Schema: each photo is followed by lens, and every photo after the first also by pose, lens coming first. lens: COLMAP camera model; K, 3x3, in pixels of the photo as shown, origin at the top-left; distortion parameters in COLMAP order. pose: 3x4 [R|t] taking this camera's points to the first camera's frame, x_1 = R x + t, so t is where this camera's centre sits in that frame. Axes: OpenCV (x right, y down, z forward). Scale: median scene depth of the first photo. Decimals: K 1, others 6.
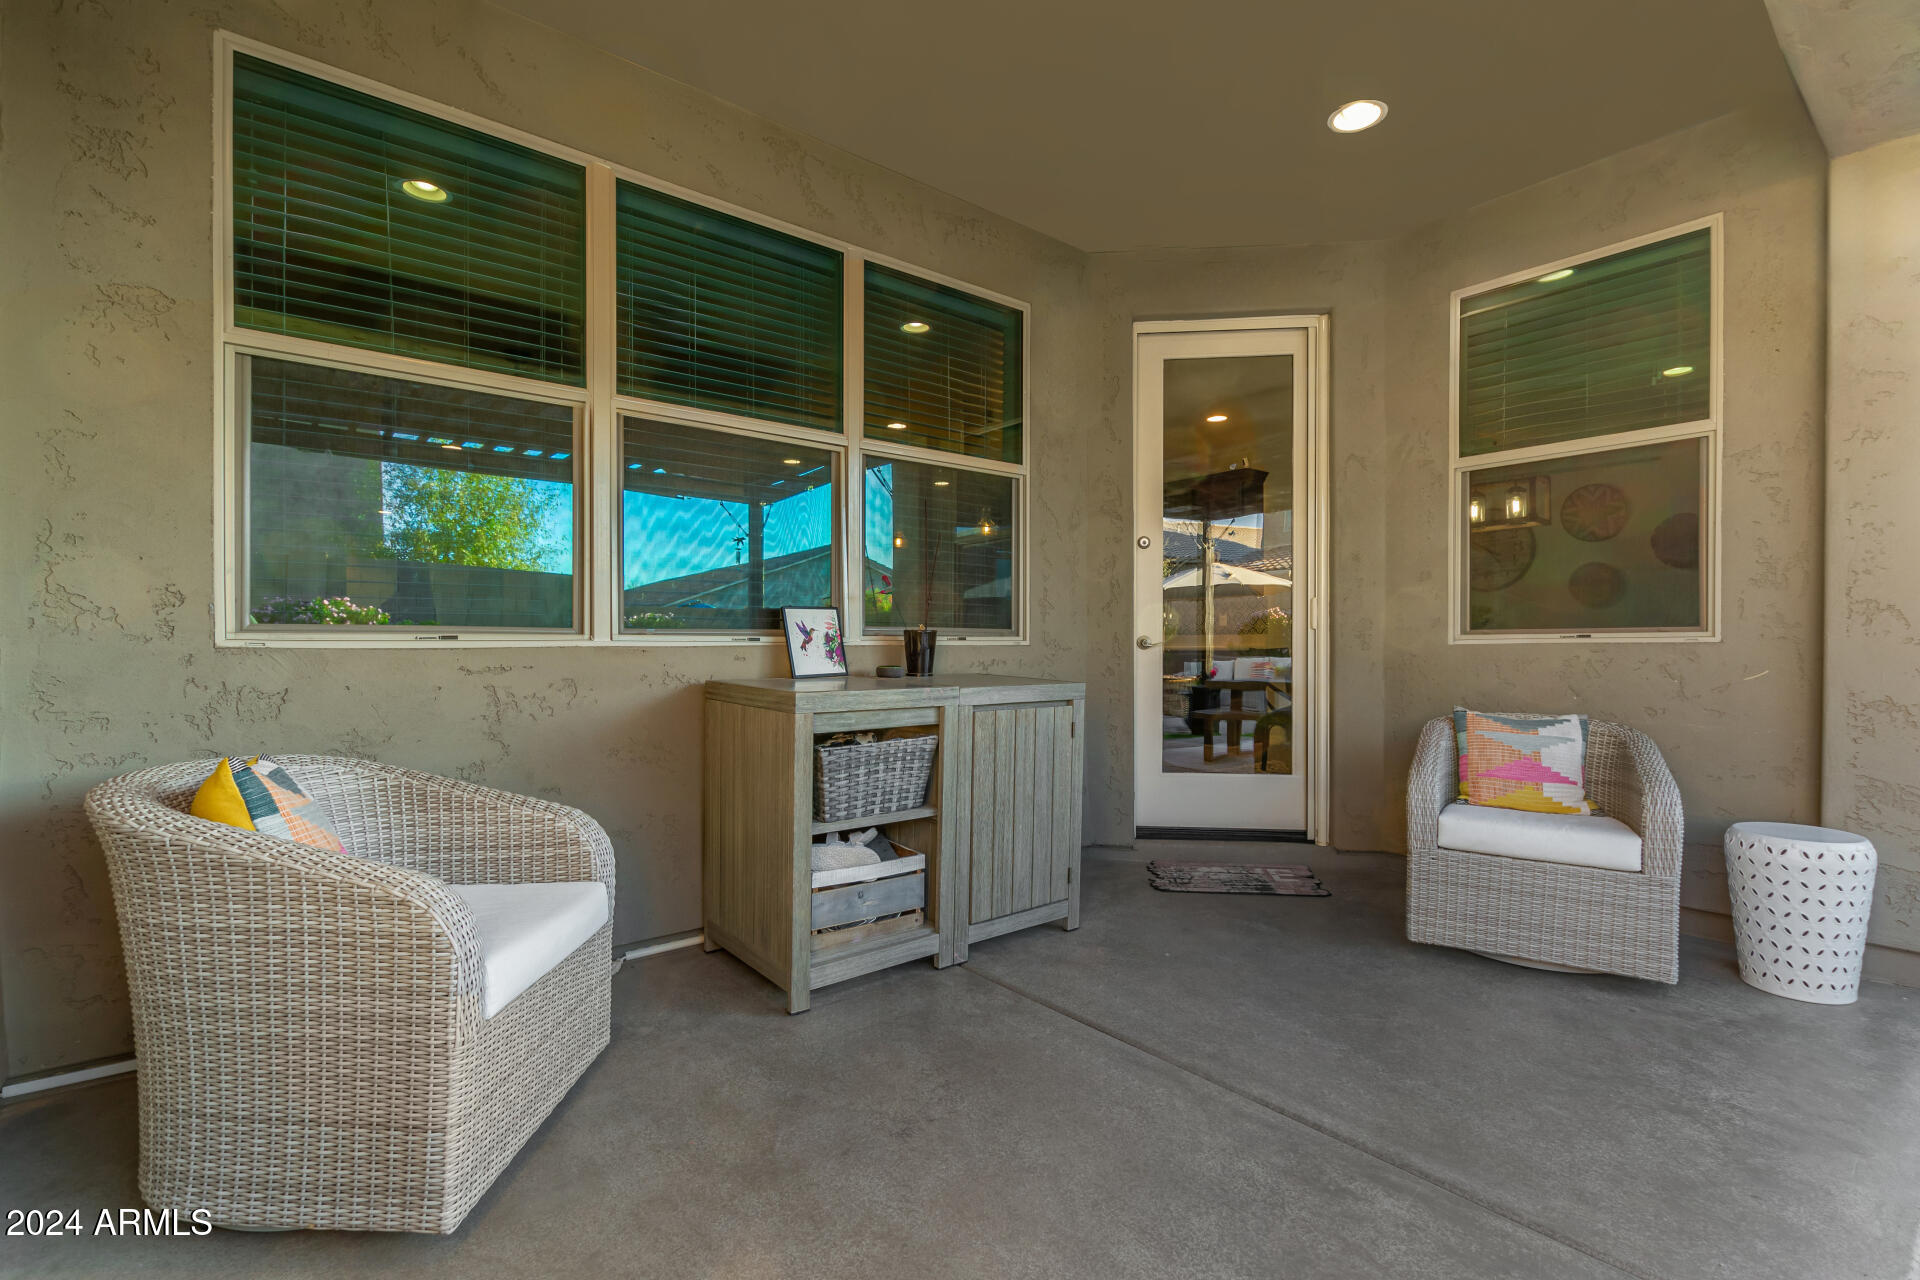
lens RADIAL K [[870.8, 0, 960.8], [0, 870.8, 652.6], [0, 0, 1]] dist [0.001830, -0.000156]
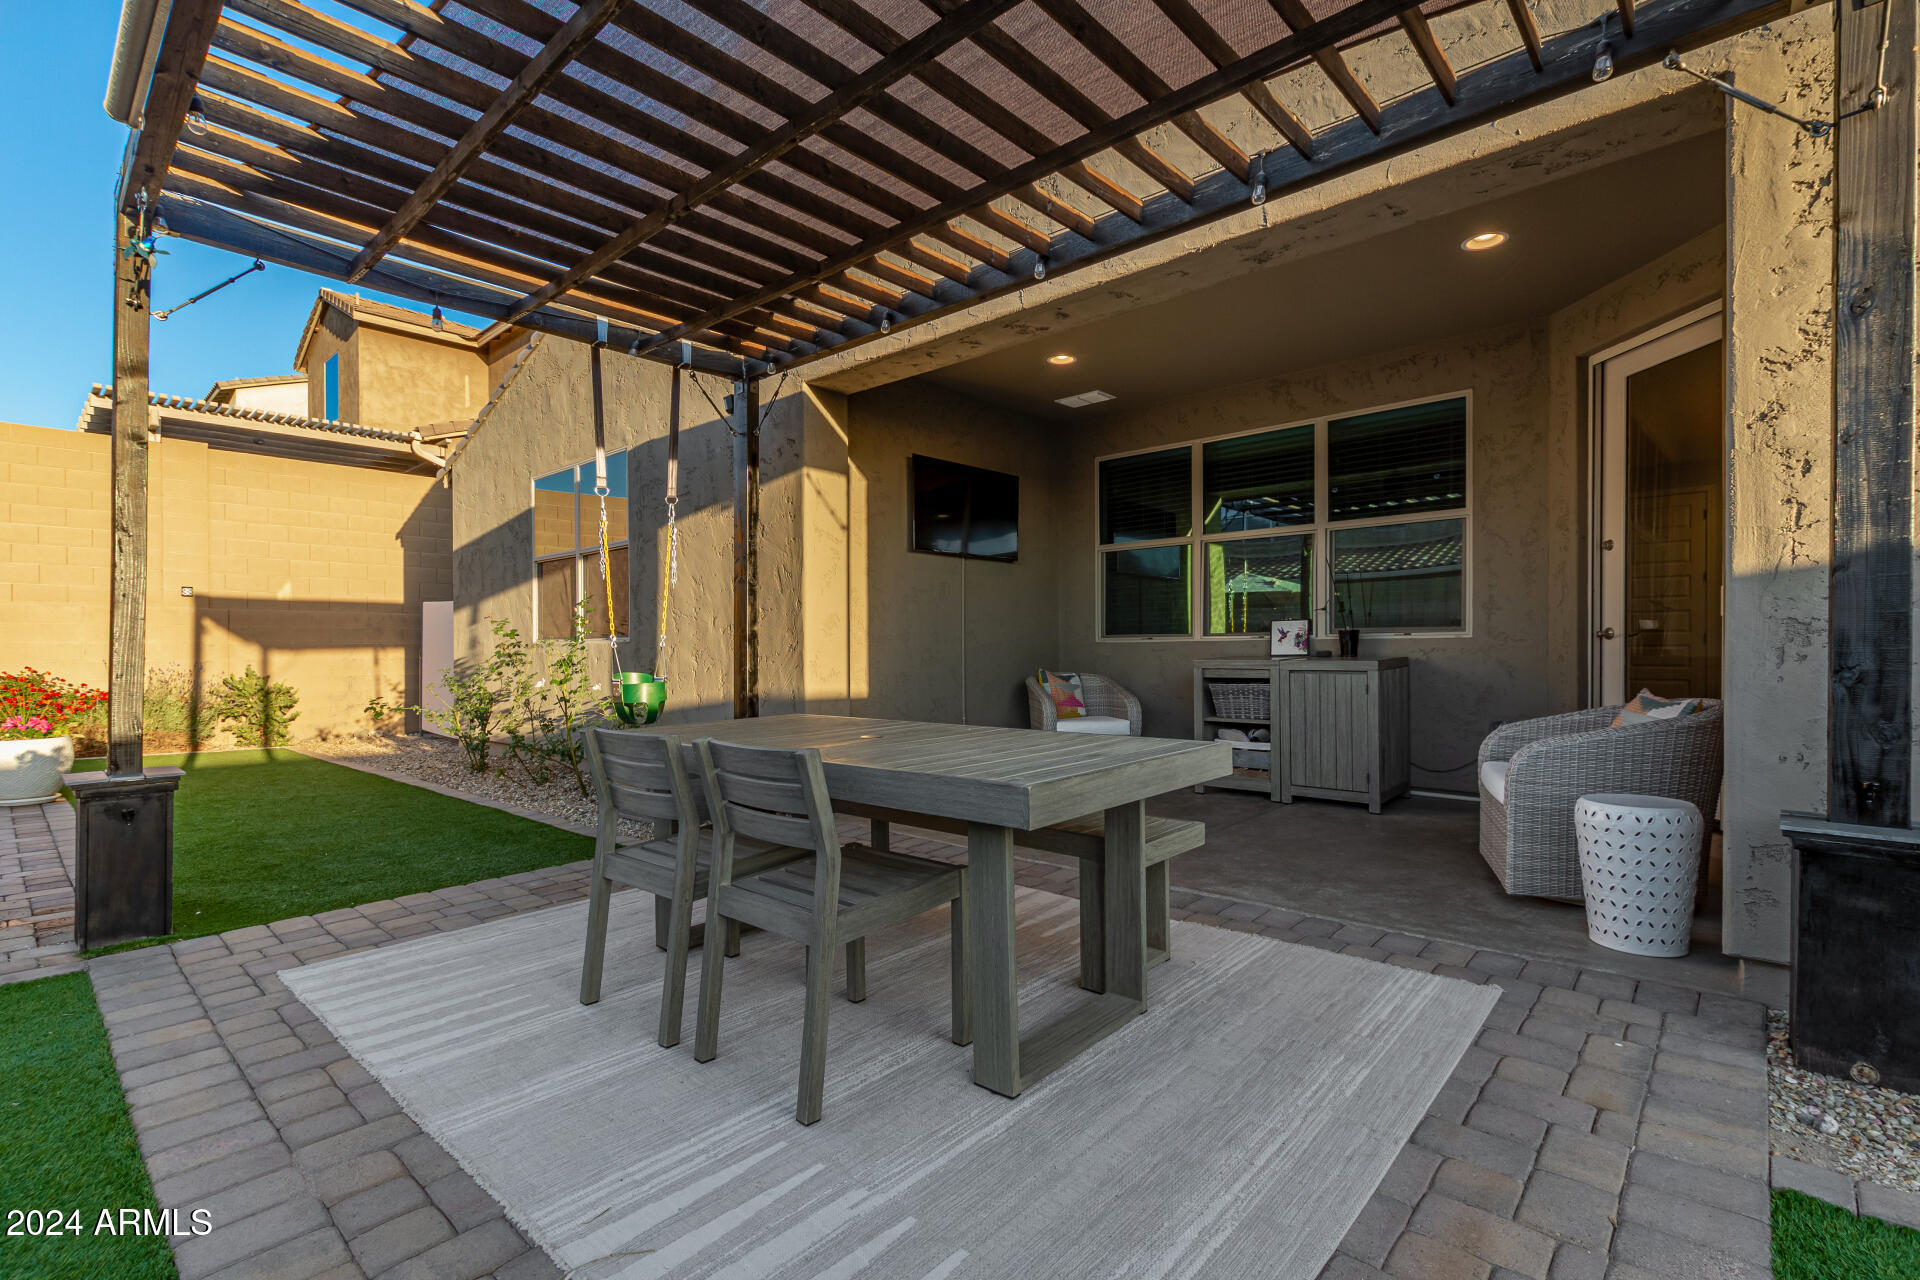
lens RADIAL K [[870.8, 0, 960.8], [0, 870.8, 652.6], [0, 0, 1]] dist [0.001830, -0.000156]
pose [[0.145783, 0.003277, -0.989311, 1.763438], [-0.001531, 0.999994, 0.003087, 0.016698], [0.989315, 0.001065, 0.145787, 0.001544]]
